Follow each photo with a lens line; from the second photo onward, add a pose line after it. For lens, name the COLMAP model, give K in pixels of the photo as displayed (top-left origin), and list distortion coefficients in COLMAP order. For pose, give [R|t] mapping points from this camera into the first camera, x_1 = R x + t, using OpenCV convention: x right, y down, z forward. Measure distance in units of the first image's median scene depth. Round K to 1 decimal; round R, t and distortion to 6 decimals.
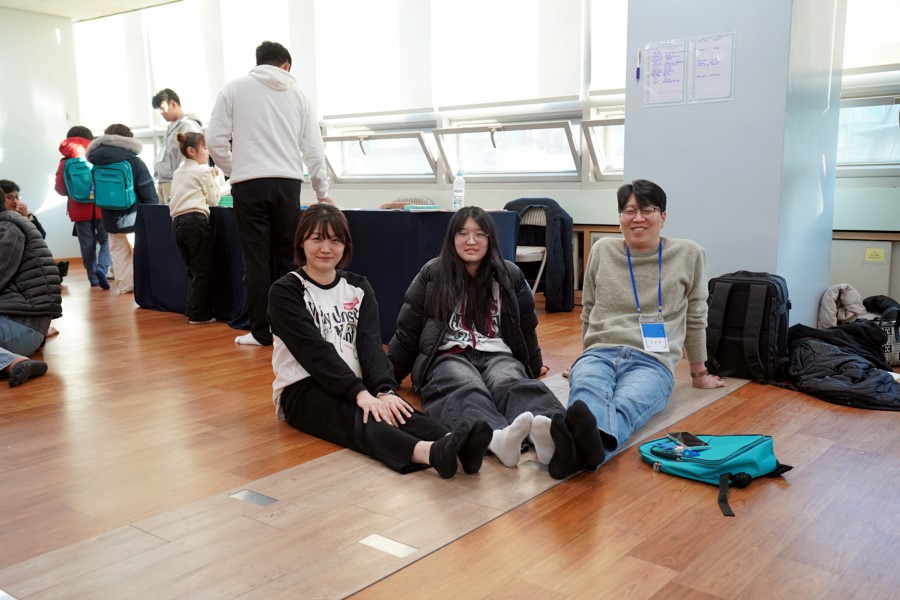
lens RADIAL K [[837.6, 0, 450.0], [0, 837.6, 300.0], [0, 0, 1]] dist [0.038502, 0.059719]
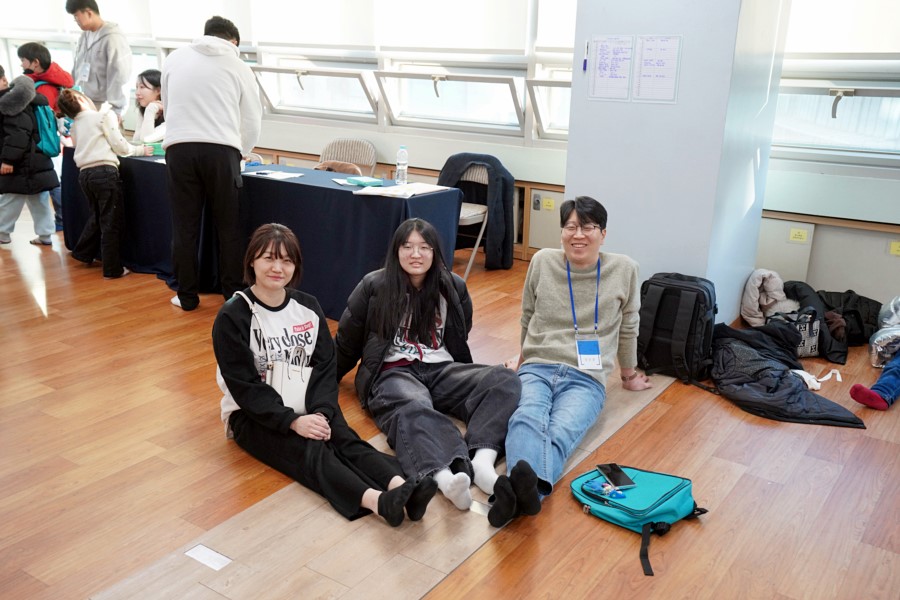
lens RADIAL K [[837.6, 0, 450.0], [0, 837.6, 300.0], [0, 0, 1]] dist [0.038502, 0.059719]
pose [[0.996933, 0.007179, 0.077925, -0.012129], [-0.019512, 0.987138, 0.158675, -0.176878], [-0.075783, -0.159708, 0.984251, -0.008118]]
